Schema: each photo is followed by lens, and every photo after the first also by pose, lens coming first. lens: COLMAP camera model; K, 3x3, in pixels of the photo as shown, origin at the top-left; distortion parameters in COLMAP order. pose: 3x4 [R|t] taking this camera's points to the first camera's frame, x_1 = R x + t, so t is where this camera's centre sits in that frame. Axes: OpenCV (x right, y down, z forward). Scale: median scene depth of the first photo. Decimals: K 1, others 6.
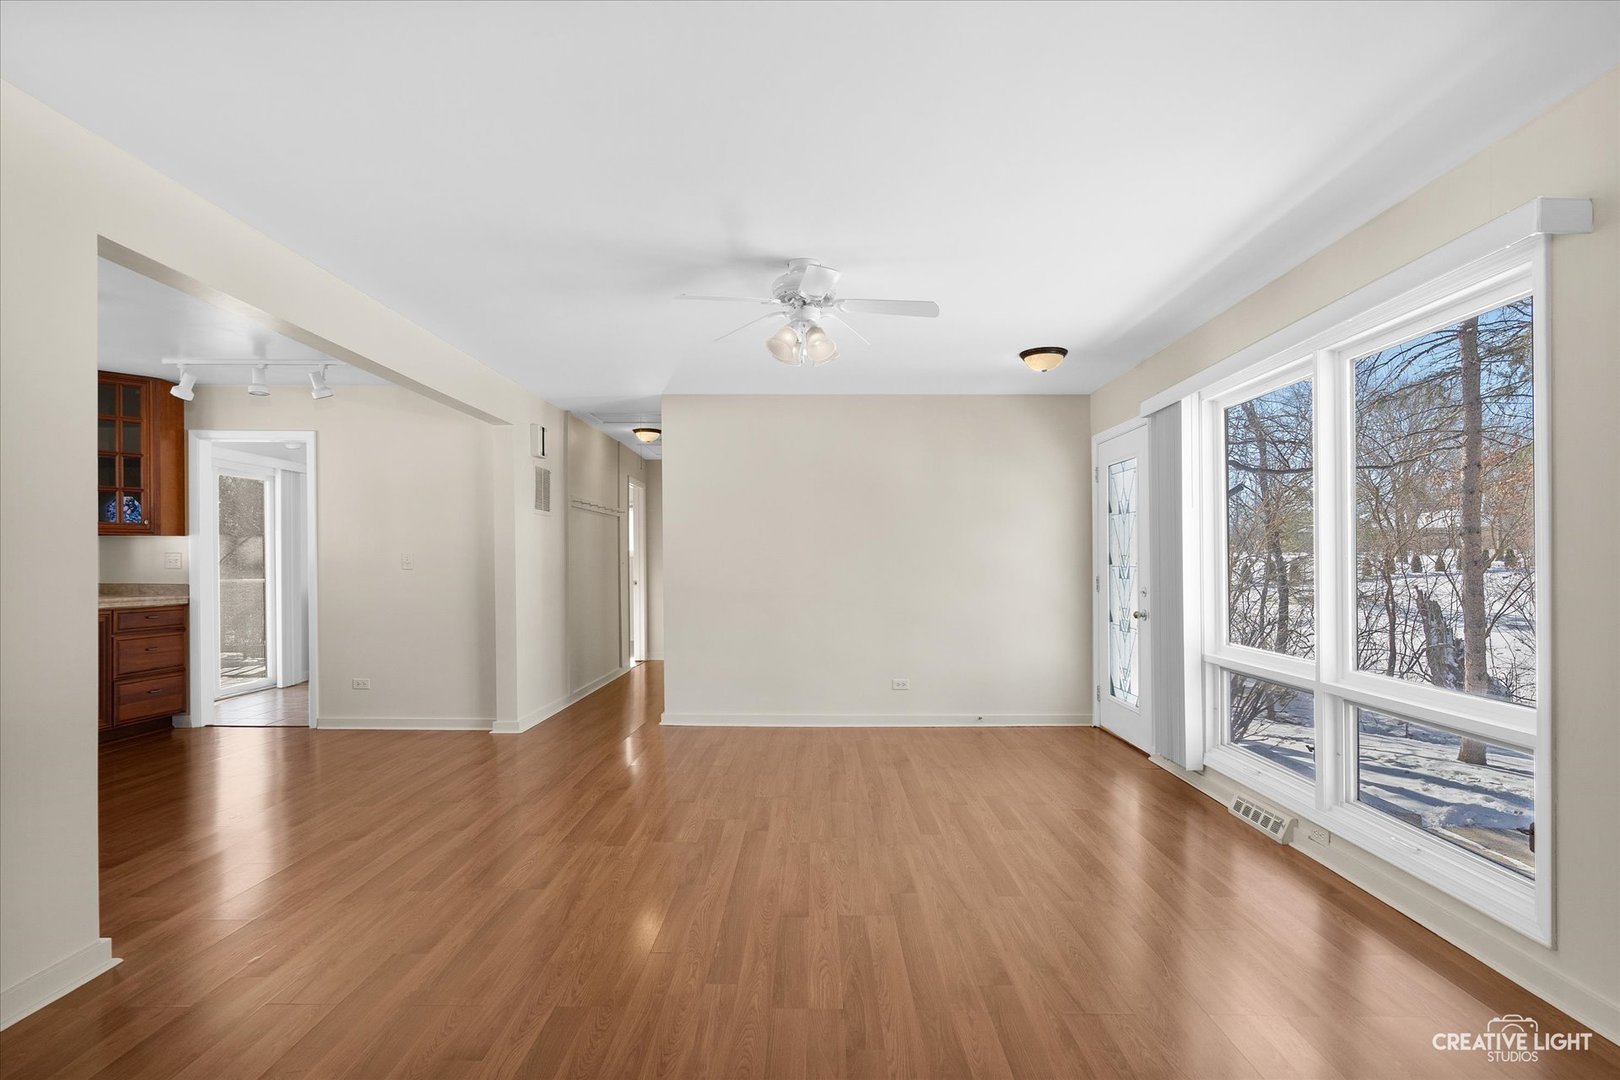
lens RADIAL K [[819.8, 0, 812.7], [0, 819.8, 578.3], [0, 0, 1]] dist [-0.001962, -0.000223]
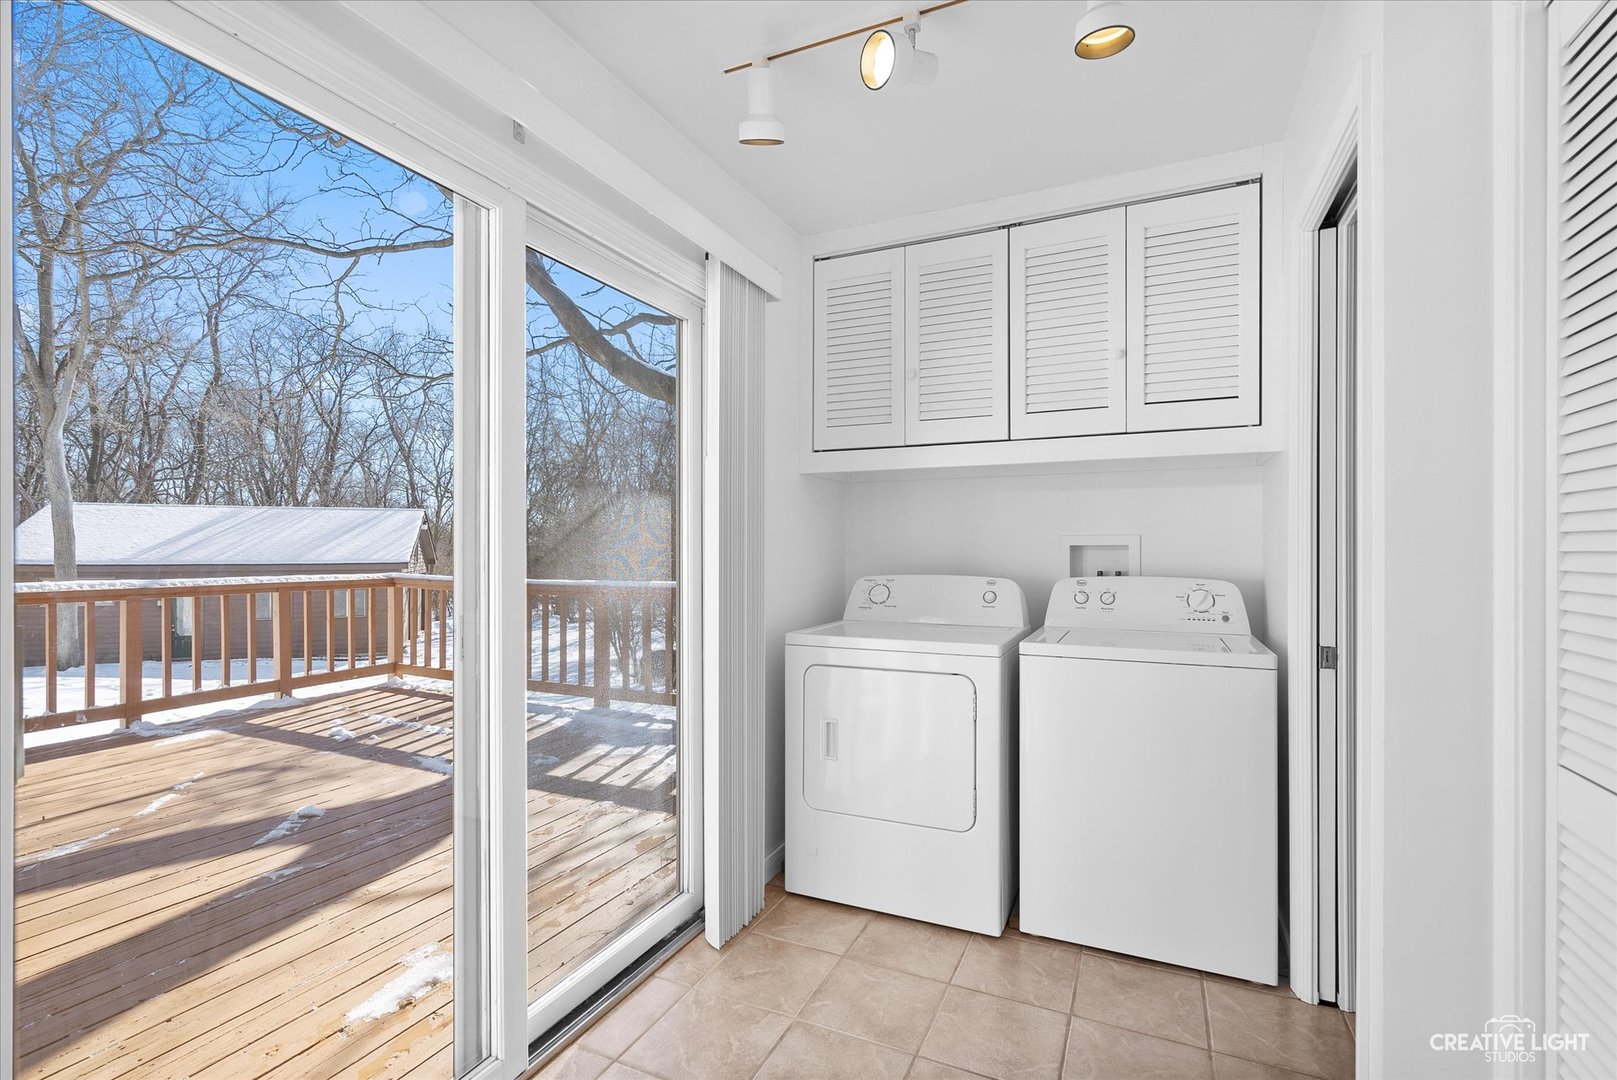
lens RADIAL K [[739.4, 0, 804.7], [0, 739.4, 547.7], [0, 0, 1]] dist [-0.003876, -0.000227]
pose [[0.907627, -0.007405, -0.419712, -0.664350], [0.000398, 0.999859, -0.016780, -0.030678], [0.419777, 0.015063, 0.907502, 1.004550]]
